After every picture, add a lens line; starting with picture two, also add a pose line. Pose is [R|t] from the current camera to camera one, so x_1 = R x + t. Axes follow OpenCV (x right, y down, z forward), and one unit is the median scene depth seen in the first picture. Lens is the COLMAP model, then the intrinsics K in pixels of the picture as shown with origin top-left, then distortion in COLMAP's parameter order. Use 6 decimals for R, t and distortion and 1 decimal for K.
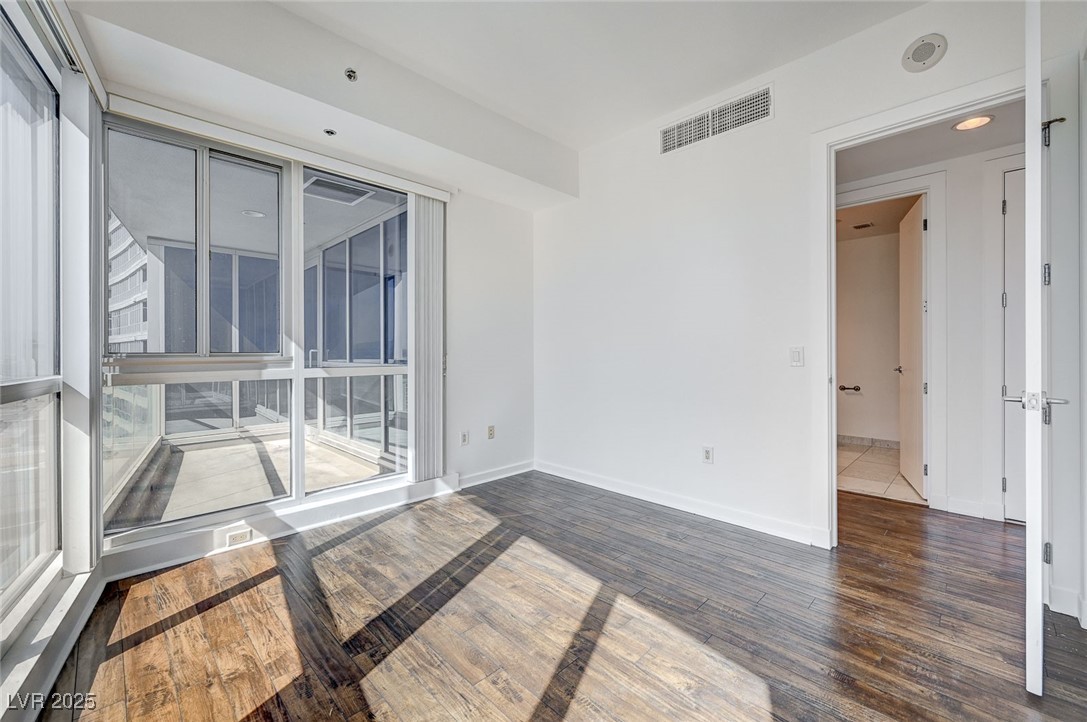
lens RADIAL K [[442.3, 0, 541.1], [0, 442.3, 371.6], [0, 0, 1]] dist [0.001409, -0.000200]
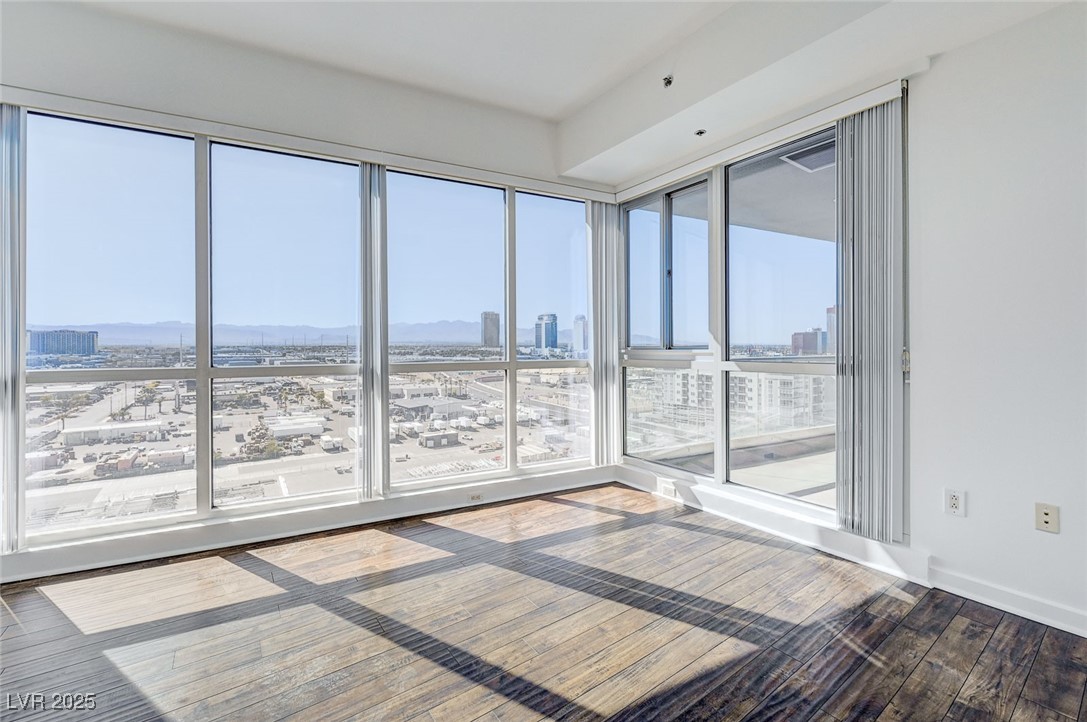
lens RADIAL K [[442.3, 0, 545.3], [0, 442.3, 370.0], [0, 0, 1]] dist [0.001409, -0.000200]
pose [[-0.149073, 0.057470, -0.987155, 0.612284], [-0.032261, 0.997495, 0.062944, -0.044341], [0.988300, 0.041230, -0.146845, 0.807077]]
